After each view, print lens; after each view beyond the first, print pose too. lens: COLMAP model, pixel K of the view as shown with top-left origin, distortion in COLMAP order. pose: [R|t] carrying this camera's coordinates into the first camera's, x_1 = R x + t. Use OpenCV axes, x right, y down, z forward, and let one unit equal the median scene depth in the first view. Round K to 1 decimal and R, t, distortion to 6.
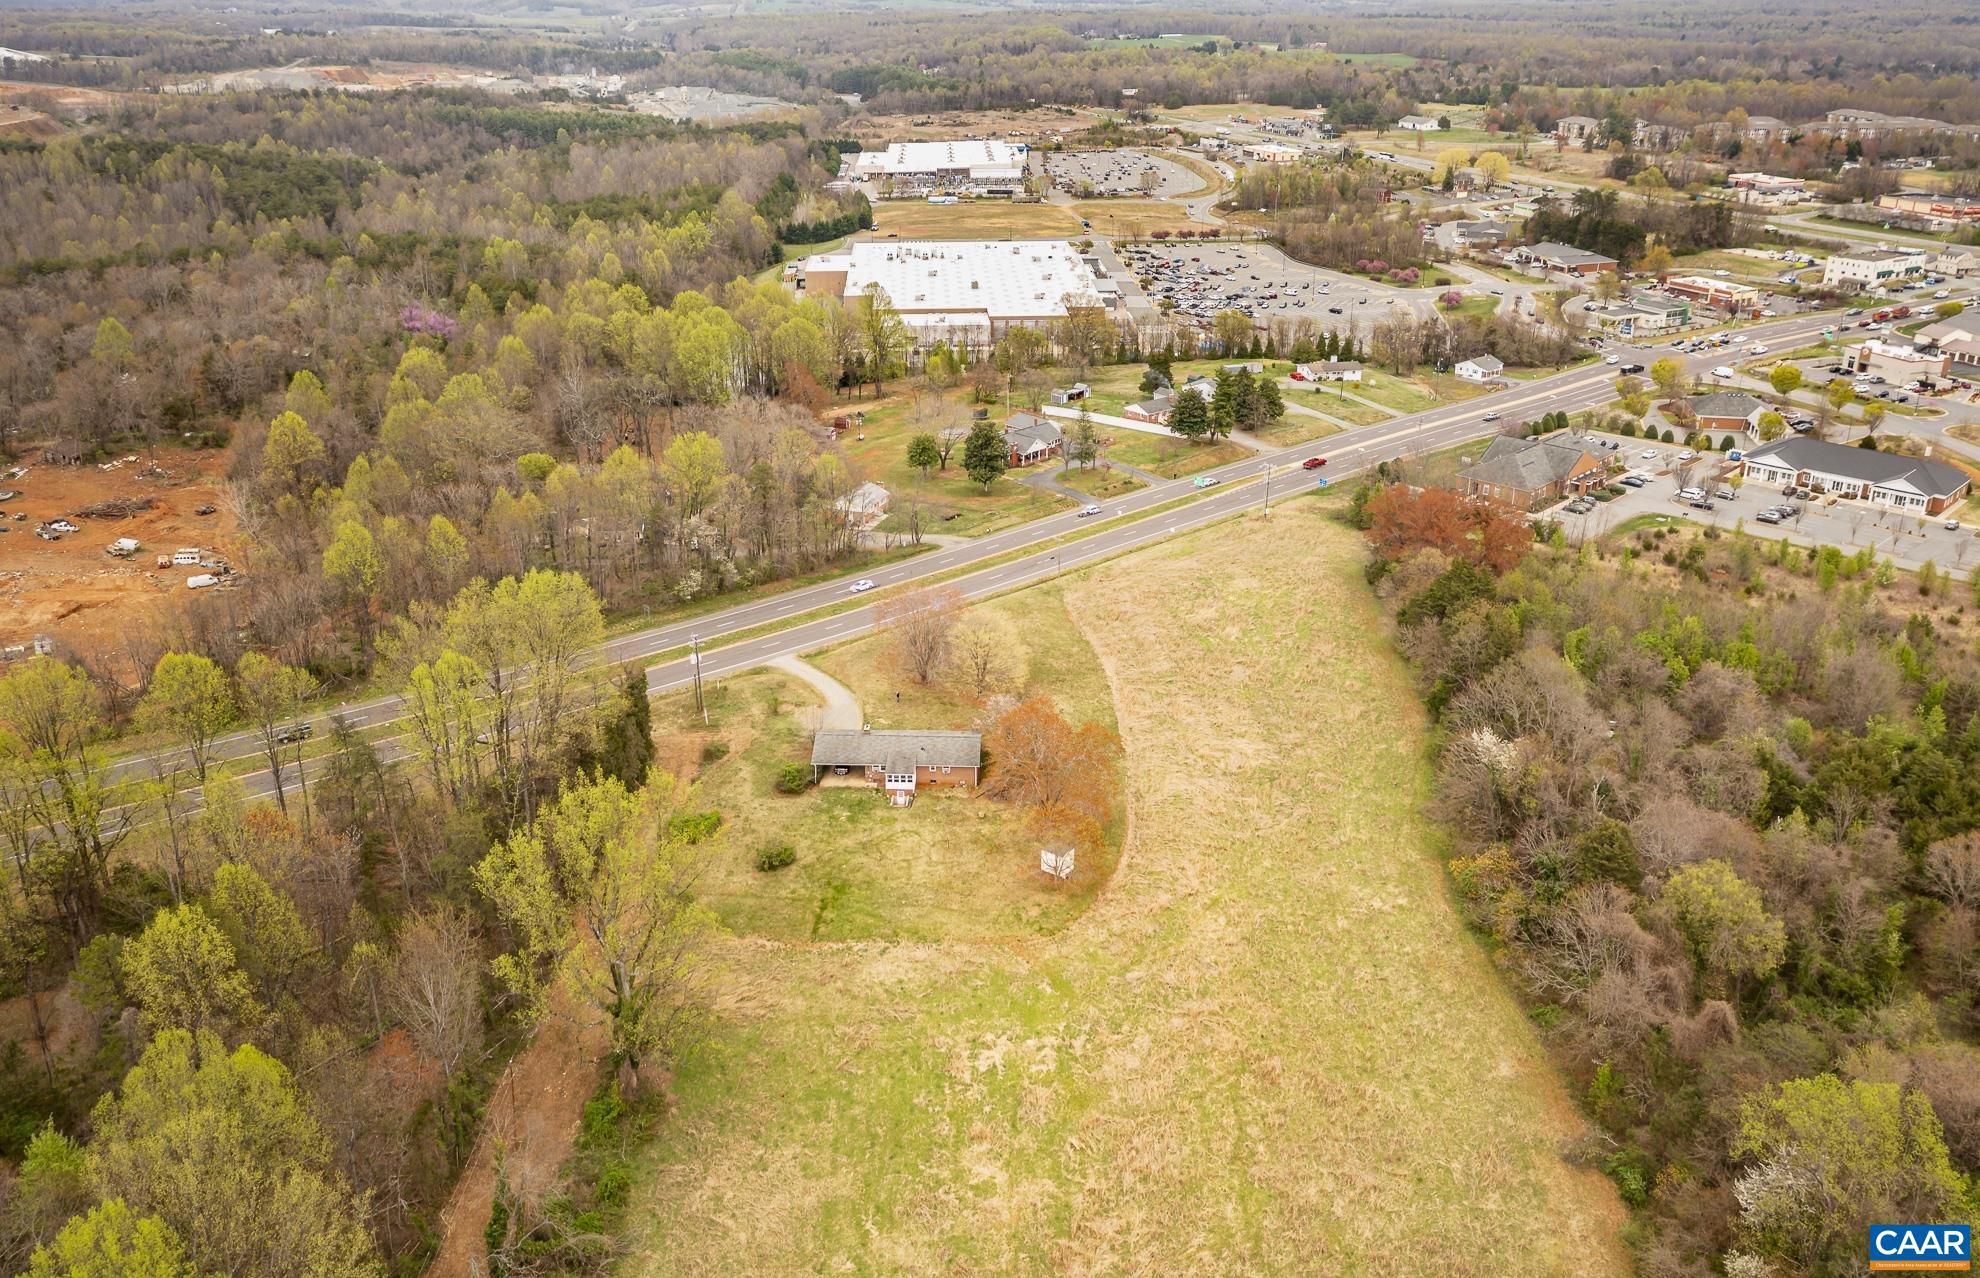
lens RADIAL K [[1586.8, 0, 983.5], [0, 1586.8, 643.7], [0, 0, 1]] dist [-0.008089, 0.012006]
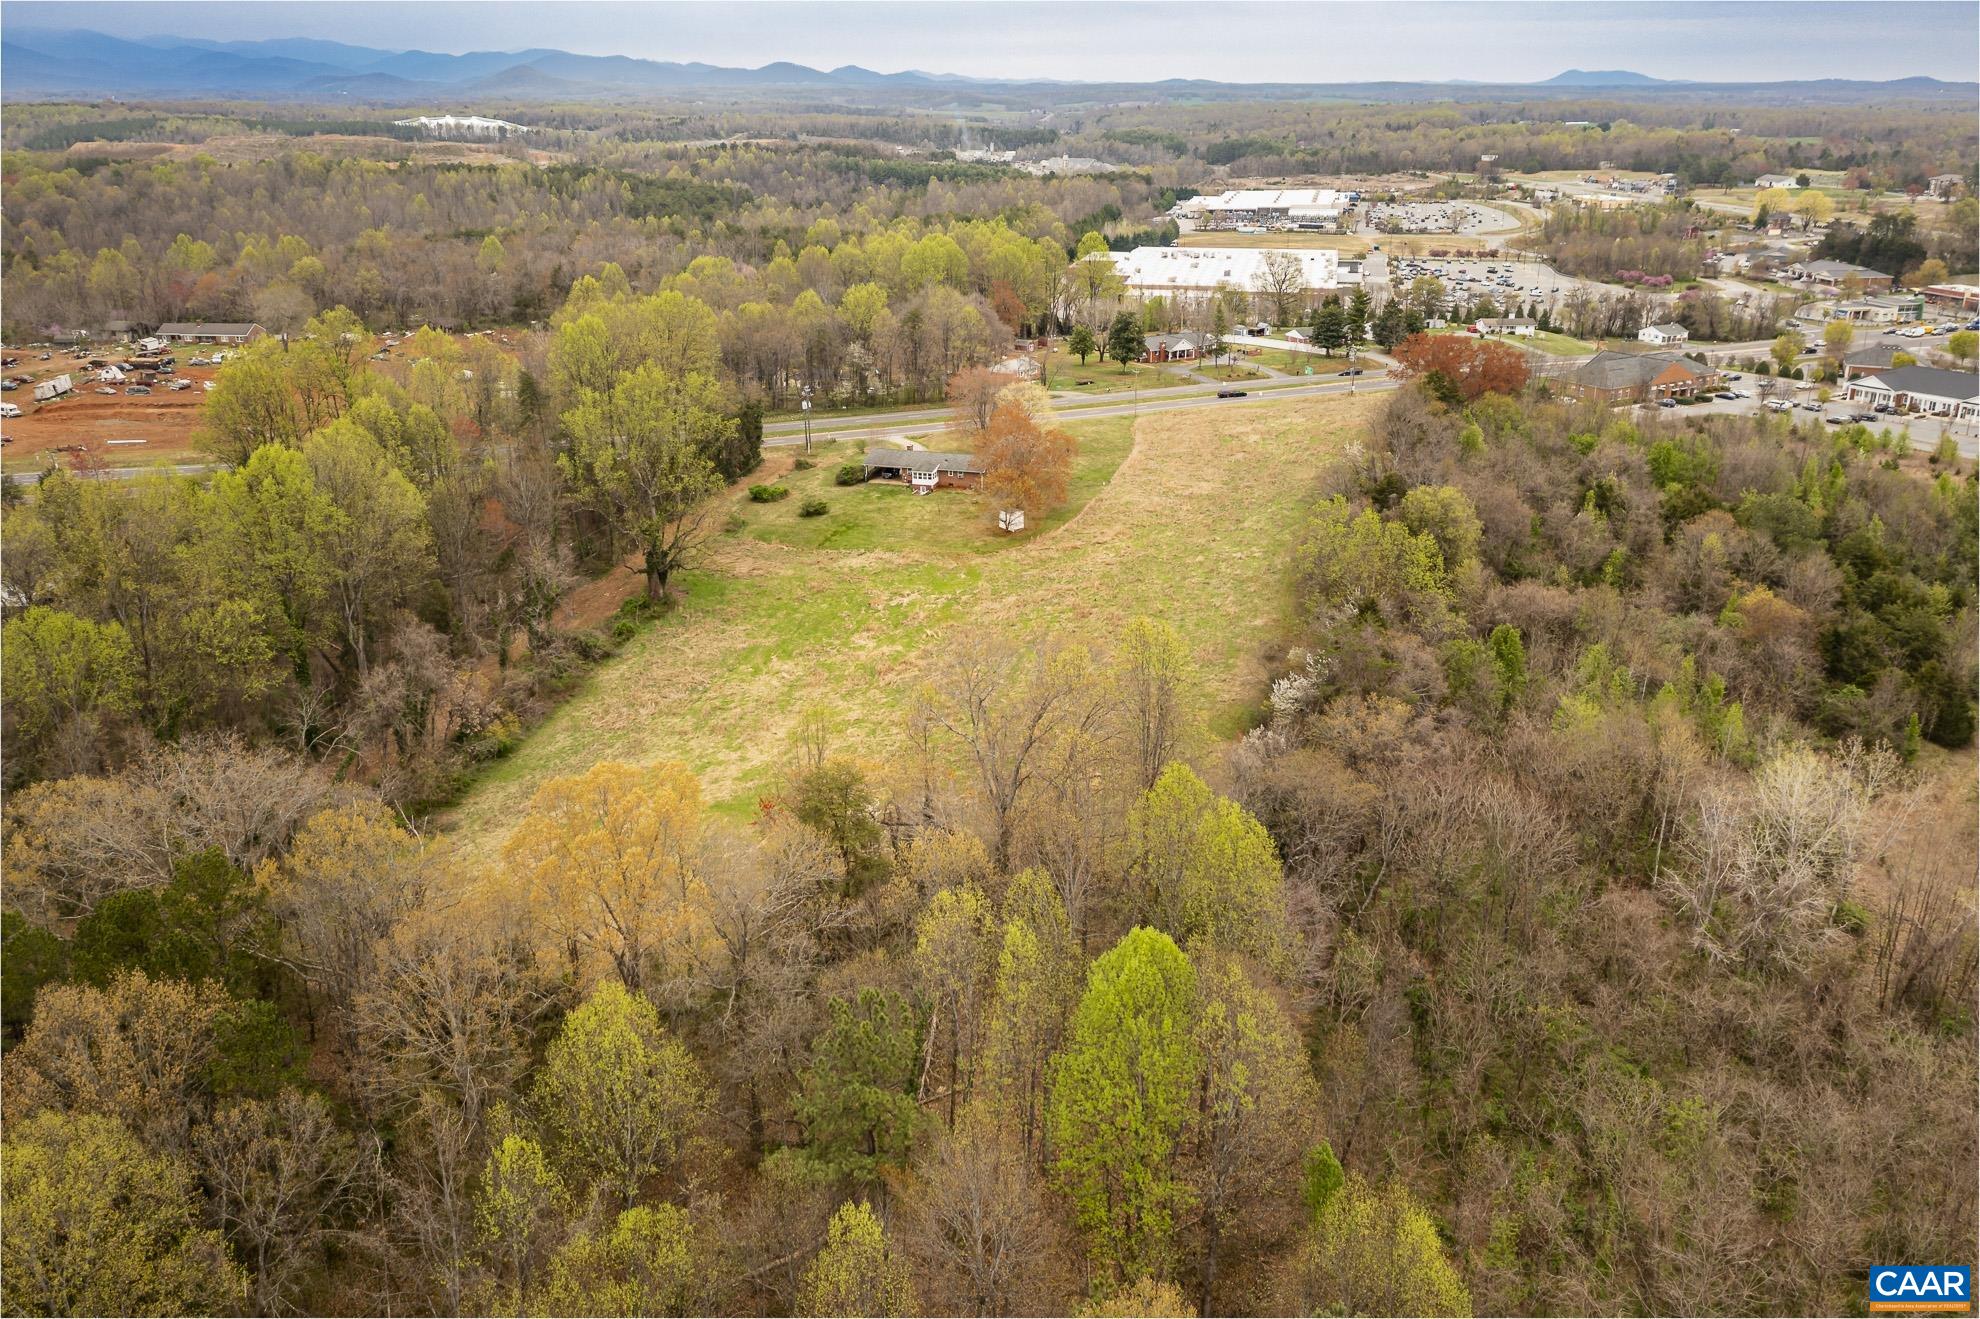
lens RADIAL K [[1592.3, 0, 978.1], [0, 1592.3, 662.3], [0, 0, 1]] dist [-0.003189, 0.007914]
pose [[0.967295, 0.086785, -0.238345, 0.085495], [-0.098686, 0.994376, -0.038442, 0.076121], [0.233668, 0.060706, 0.970419, -0.070499]]
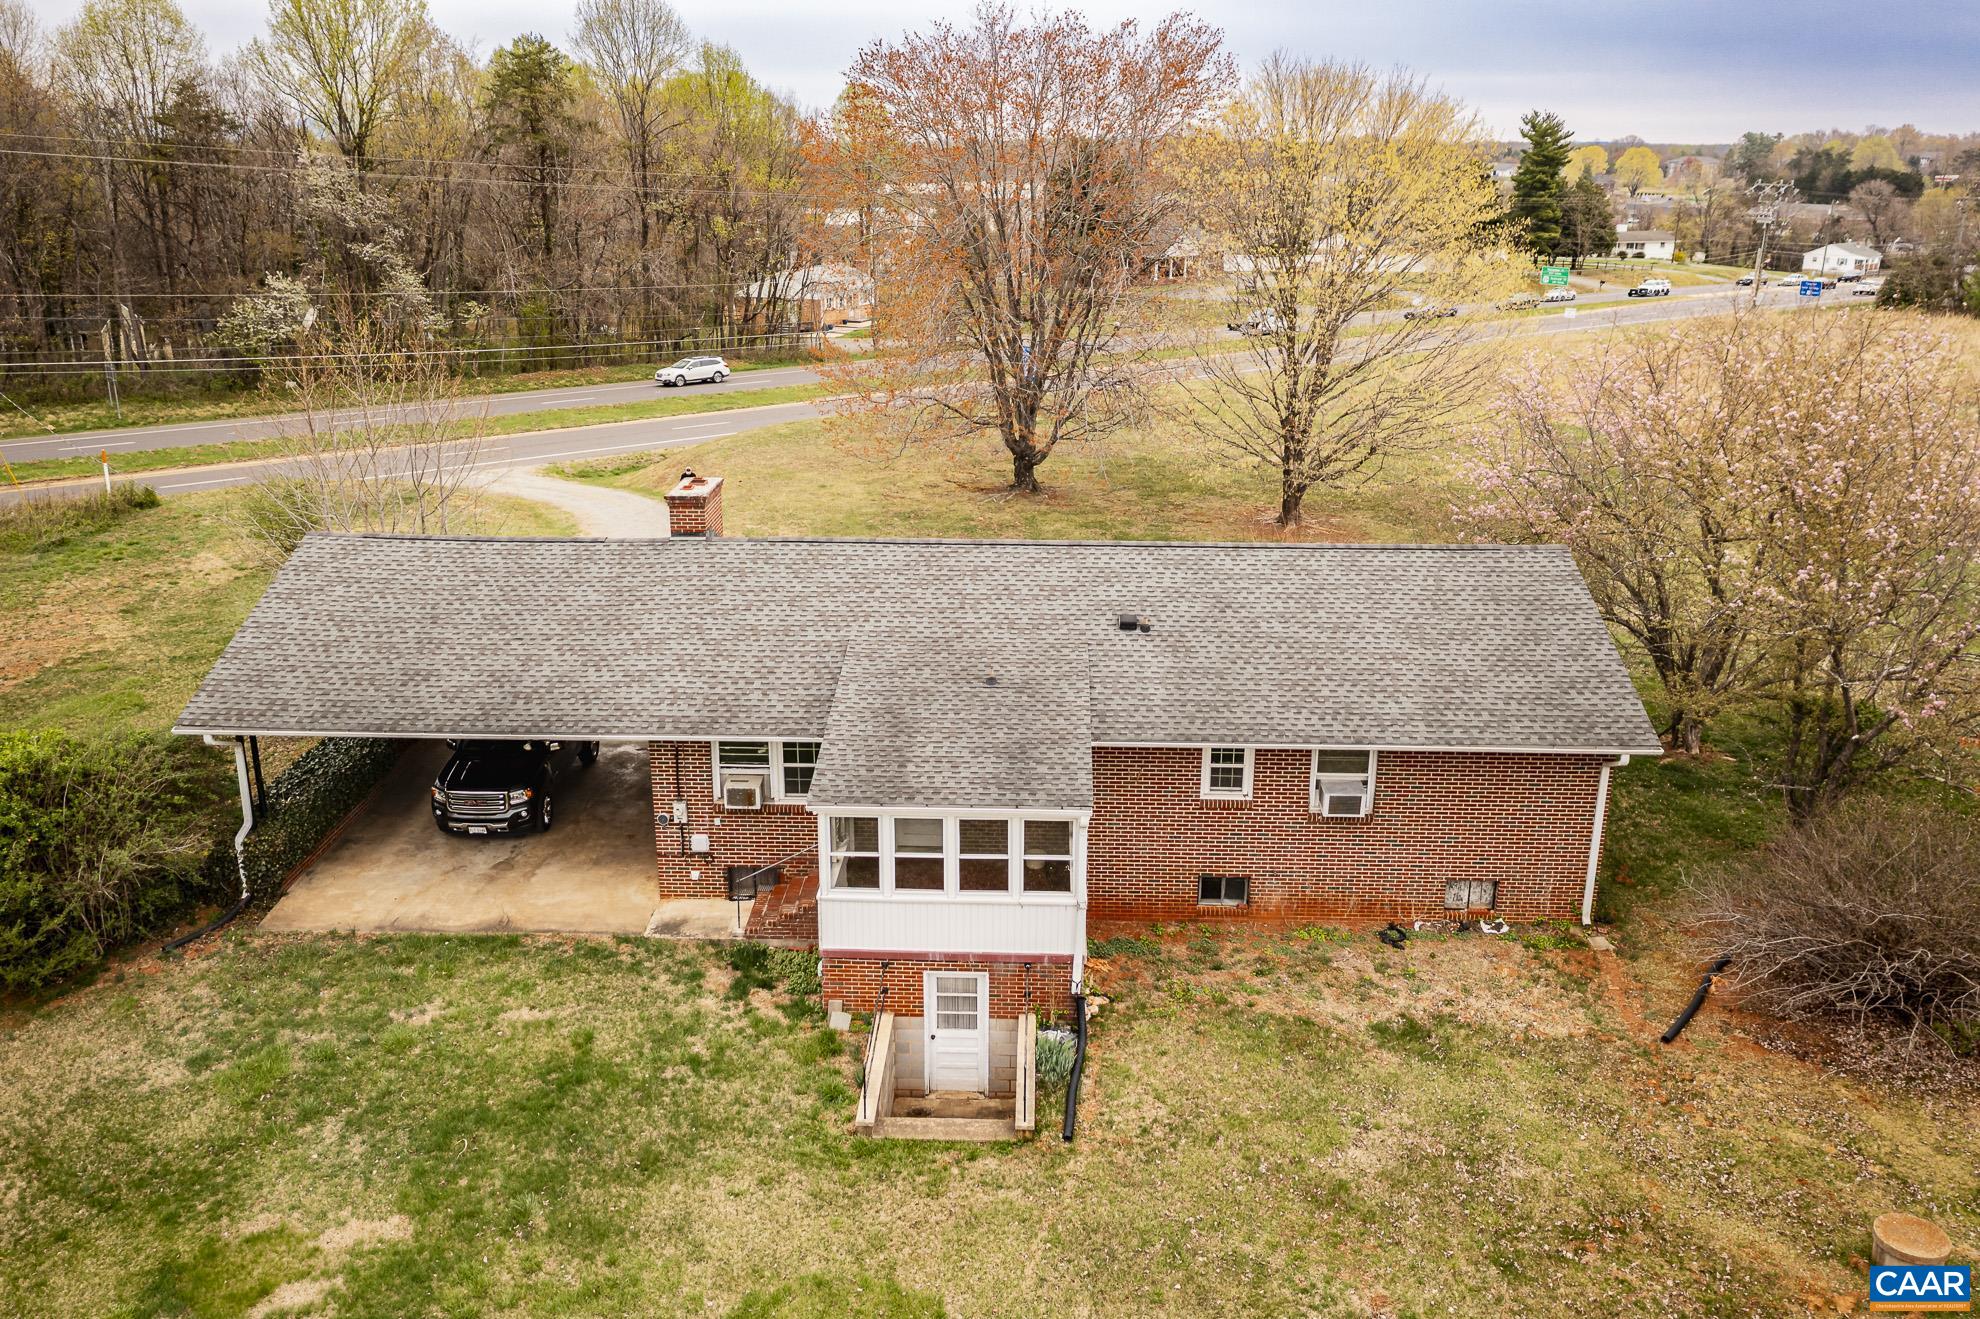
lens RADIAL K [[1592.3, 0, 989.4], [0, 1592.3, 659.3], [0, 0, 1]] dist [-0.003189, 0.007914]
pose [[0.999968, 0.001791, 0.007820, -0.013612], [-0.001079, 0.995928, -0.090145, 0.021792], [-0.007950, 0.090134, 0.995898, 0.238181]]
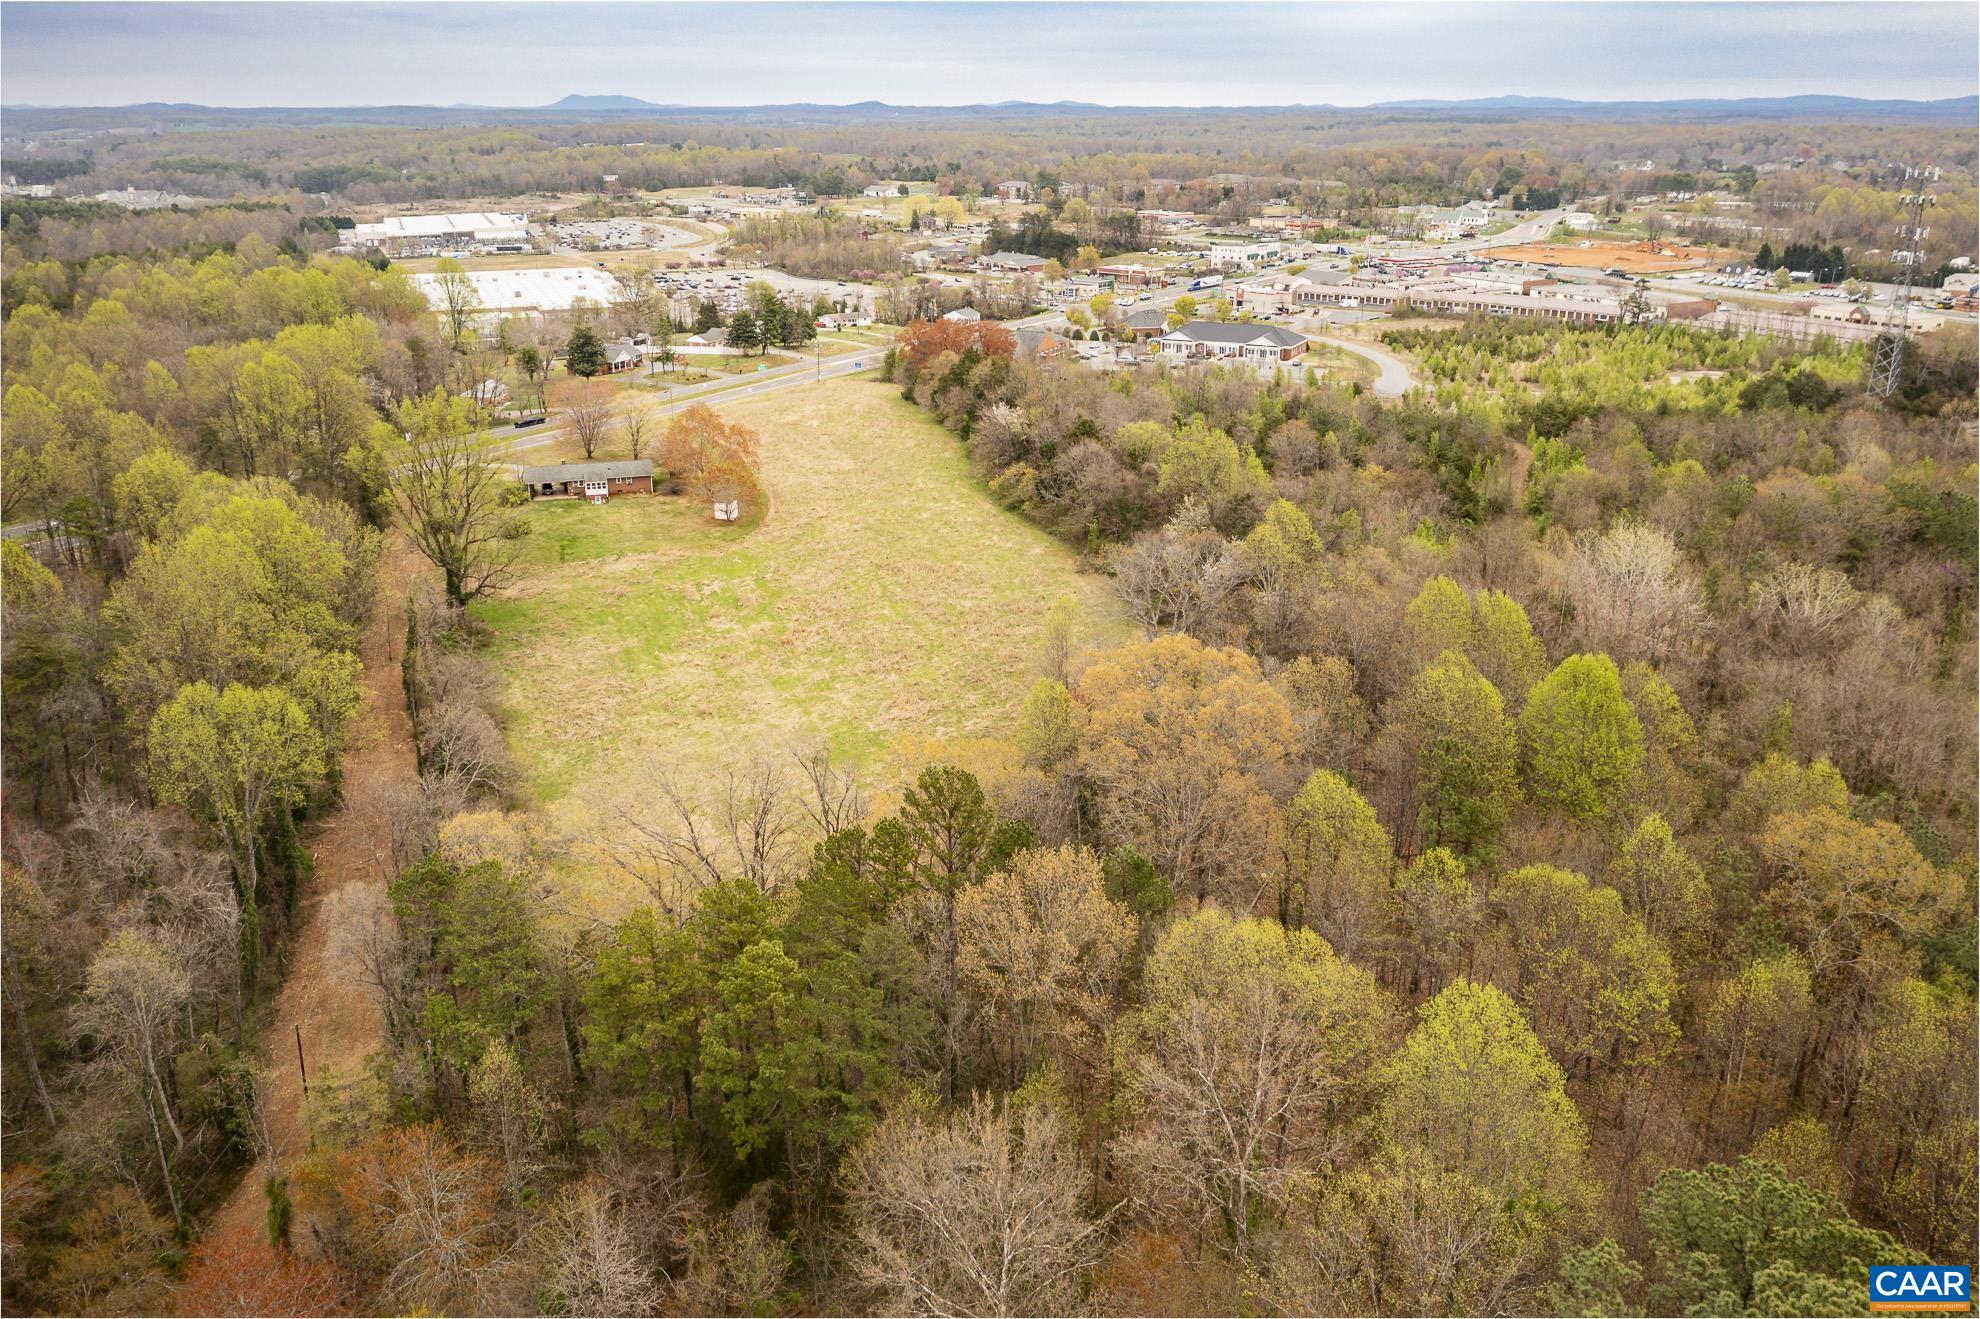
lens RADIAL K [[1592.3, 0, 1001.5], [0, 1592.3, 657.0], [0, 0, 1]] dist [-0.003189, 0.007914]
pose [[0.944775, -0.108469, 0.309249, -0.043182], [0.128875, 0.990580, -0.046277, 0.089847], [-0.301316, 0.083576, 0.949855, -0.101904]]
